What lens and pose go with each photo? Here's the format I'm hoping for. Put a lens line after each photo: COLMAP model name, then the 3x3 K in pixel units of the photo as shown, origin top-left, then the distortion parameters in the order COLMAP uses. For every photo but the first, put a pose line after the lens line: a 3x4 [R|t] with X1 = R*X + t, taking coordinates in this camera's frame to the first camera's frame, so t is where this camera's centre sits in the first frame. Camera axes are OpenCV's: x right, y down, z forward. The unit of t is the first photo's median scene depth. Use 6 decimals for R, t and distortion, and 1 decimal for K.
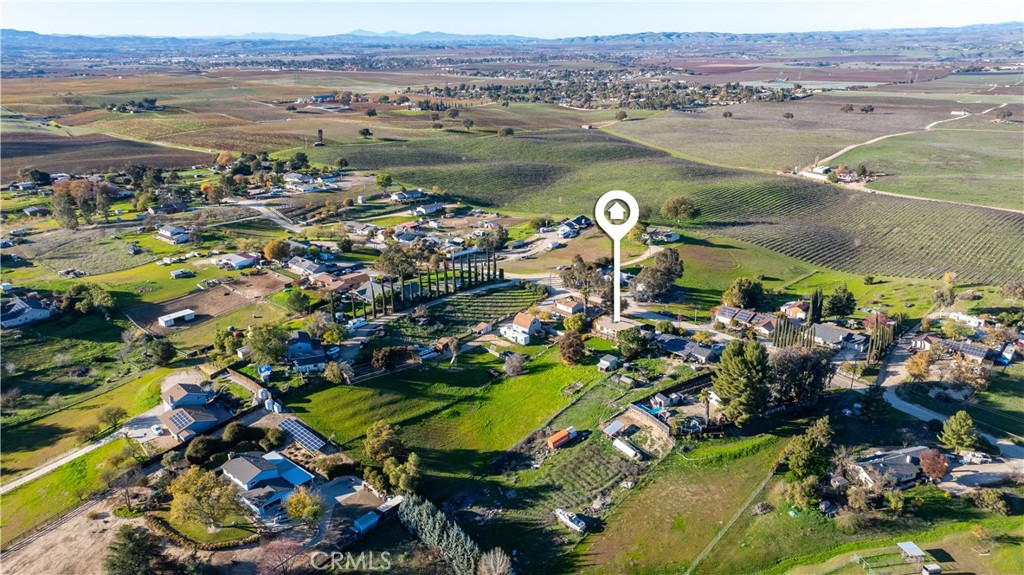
lens RADIAL K [[720.9, 0, 512.0], [0, 720.9, 287.5], [0, 0, 1]] dist [-0.059804, 0.068692]
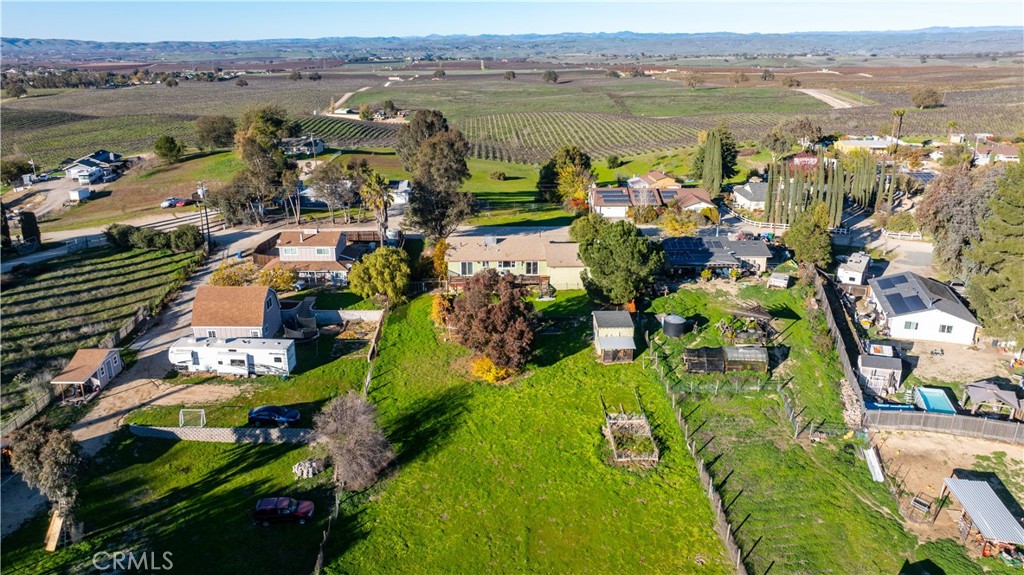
lens RADIAL K [[720.9, 0, 512.0], [0, 720.9, 287.5], [0, 0, 1]] dist [-0.059804, 0.068692]
pose [[0.702602, -0.219441, 0.676902, -0.104912], [0.229663, 0.970285, 0.076169, 0.042359], [-0.673502, 0.101943, 0.732122, 0.690520]]
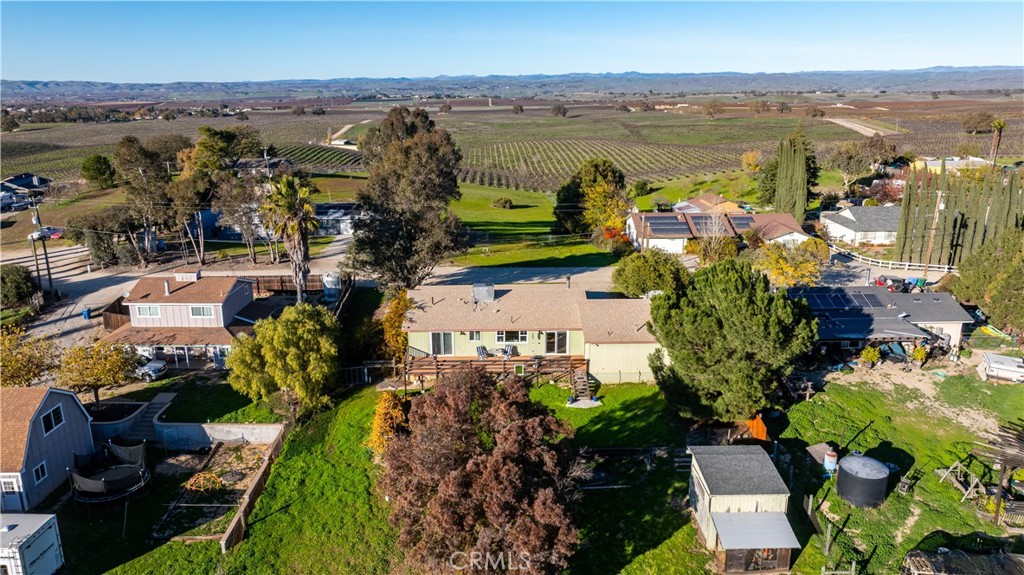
lens RADIAL K [[720.9, 0, 512.0], [0, 720.9, 287.5], [0, 0, 1]] dist [-0.059804, 0.068692]
pose [[0.710029, -0.184046, 0.679695, 0.001040], [0.229919, 0.972932, 0.023267, 0.039764], [-0.665579, 0.139754, 0.733125, 0.800767]]
